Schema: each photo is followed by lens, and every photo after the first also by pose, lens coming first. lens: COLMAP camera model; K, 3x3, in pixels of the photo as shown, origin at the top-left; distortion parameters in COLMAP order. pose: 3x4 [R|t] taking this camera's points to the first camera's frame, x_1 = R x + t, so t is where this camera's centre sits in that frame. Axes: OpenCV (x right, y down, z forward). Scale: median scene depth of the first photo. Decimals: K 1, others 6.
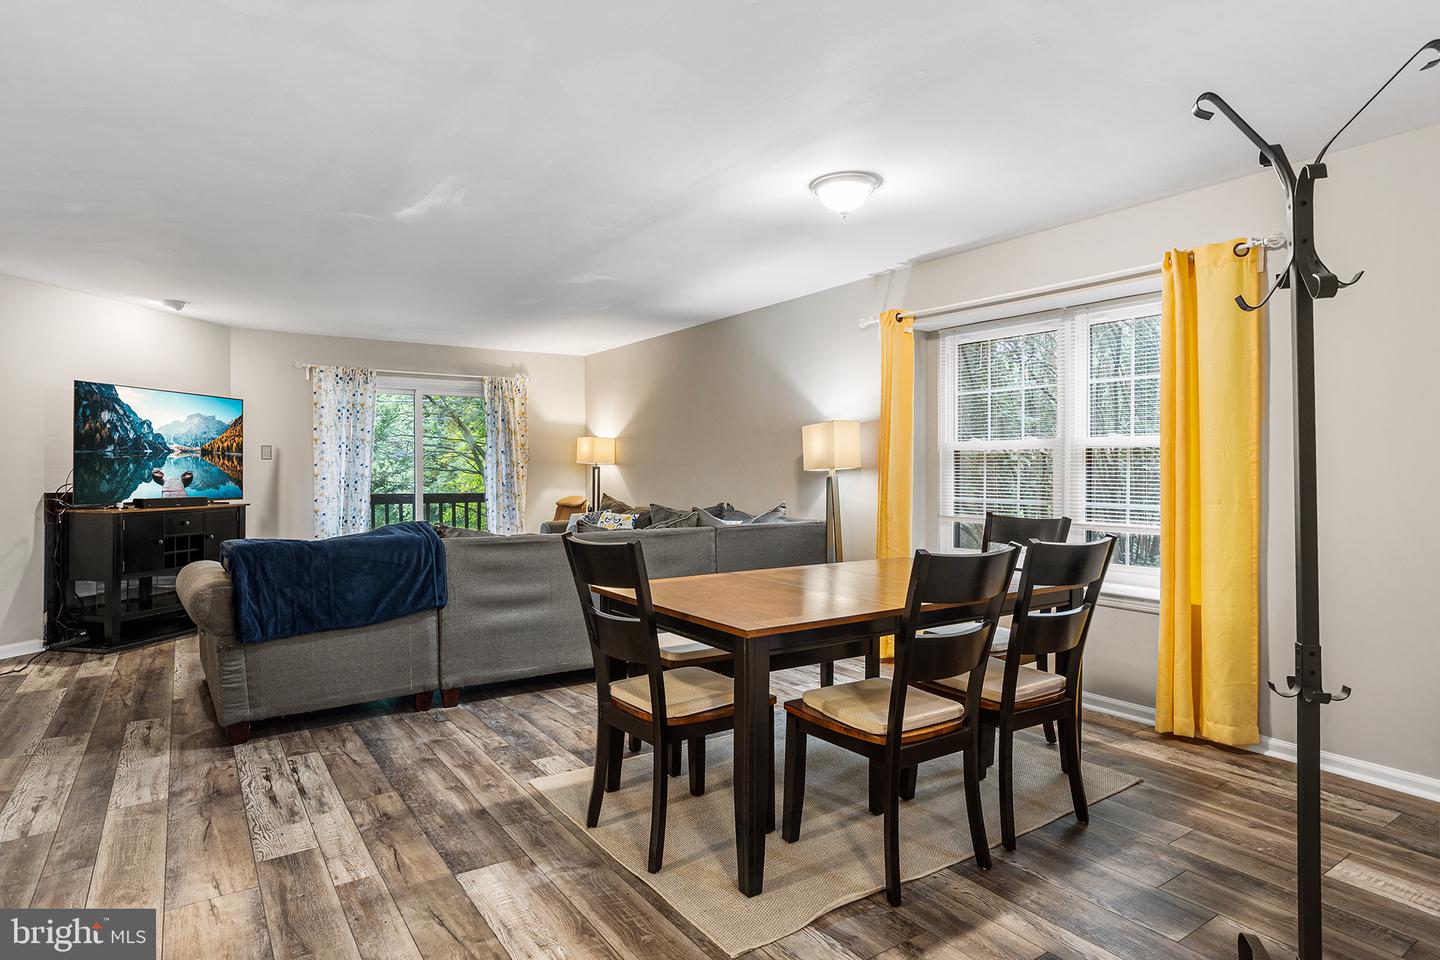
lens RADIAL K [[791.5, 0, 720.0], [0, 791.5, 480.0], [0, 0, 1]] dist [-0.049873, 0.034388]
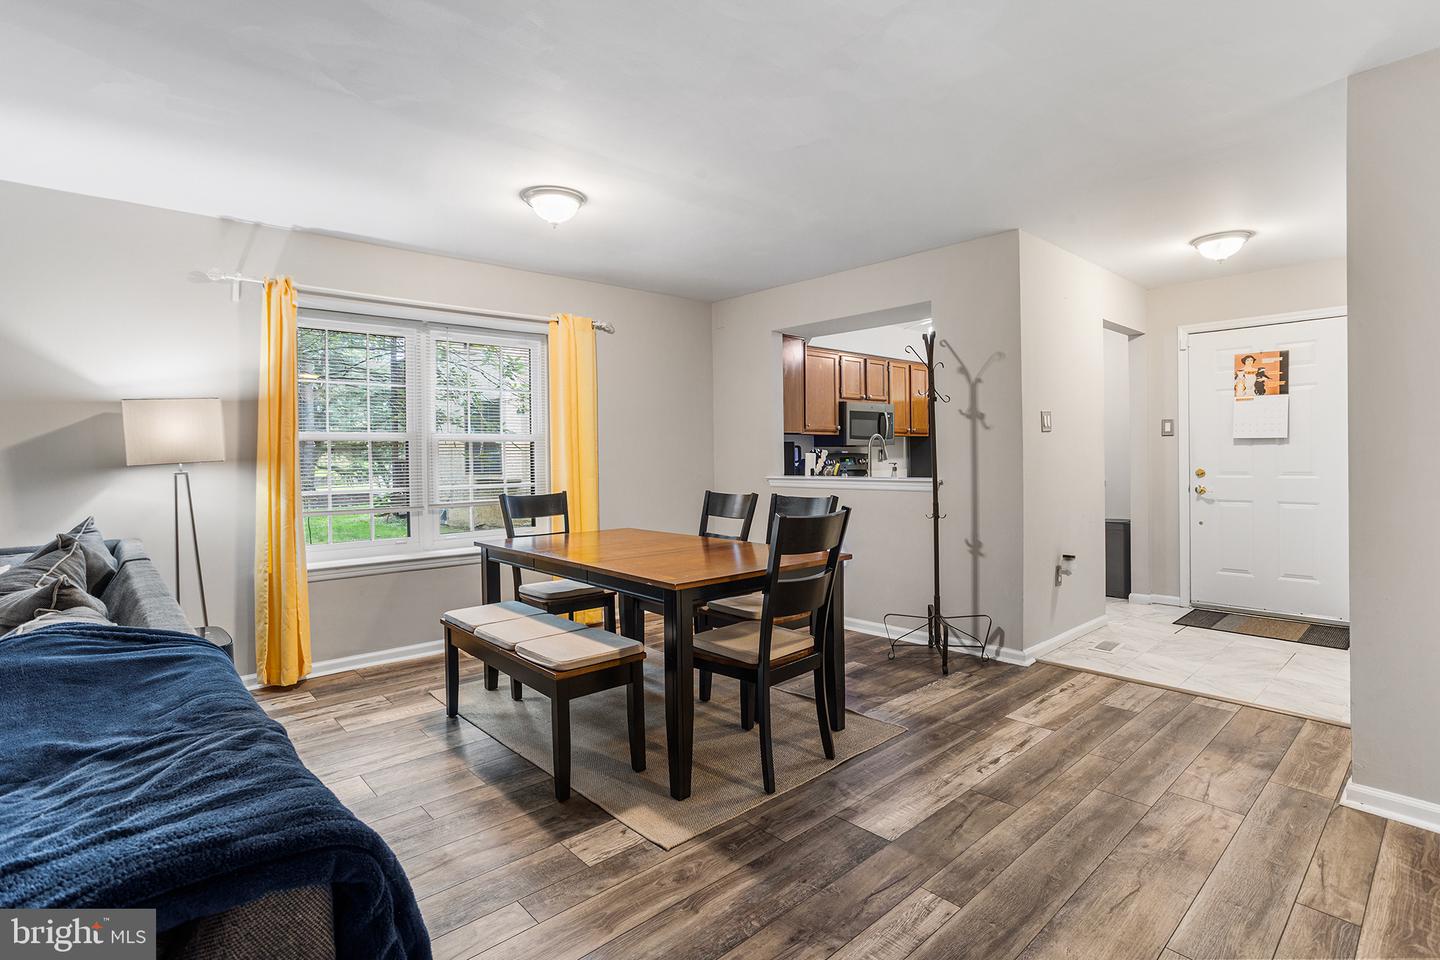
lens RADIAL K [[704.6, 0, 716.6], [0, 704.6, 463.9], [0, 0, 1]] dist [-0.041113, 0.029076]
pose [[-0.132639, -0.013138, 0.991077, -0.576709], [0.029581, 0.999414, 0.017207, -0.008822], [-0.990723, 0.031599, -0.132173, 0.631341]]
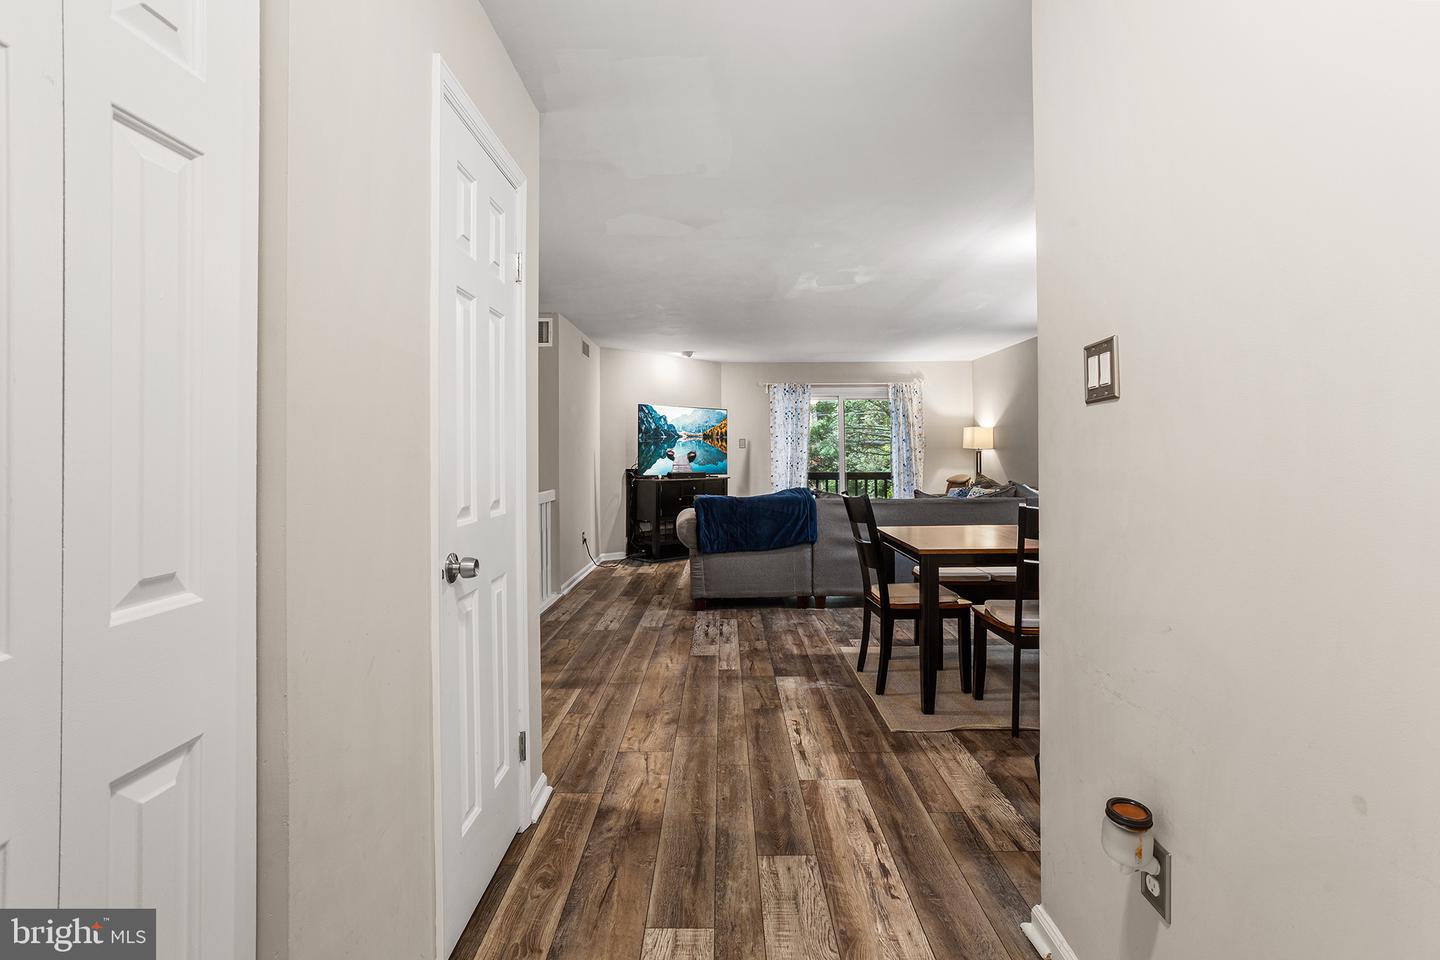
lens RADIAL K [[704.6, 0, 716.6], [0, 704.6, 463.9], [0, 0, 1]] dist [-0.041113, 0.029076]
pose [[0.817316, 0.001139, -0.576188, 0.233882], [-0.000508, 0.999999, 0.001256, 0.003158], [0.576189, -0.000734, 0.817316, -0.199691]]
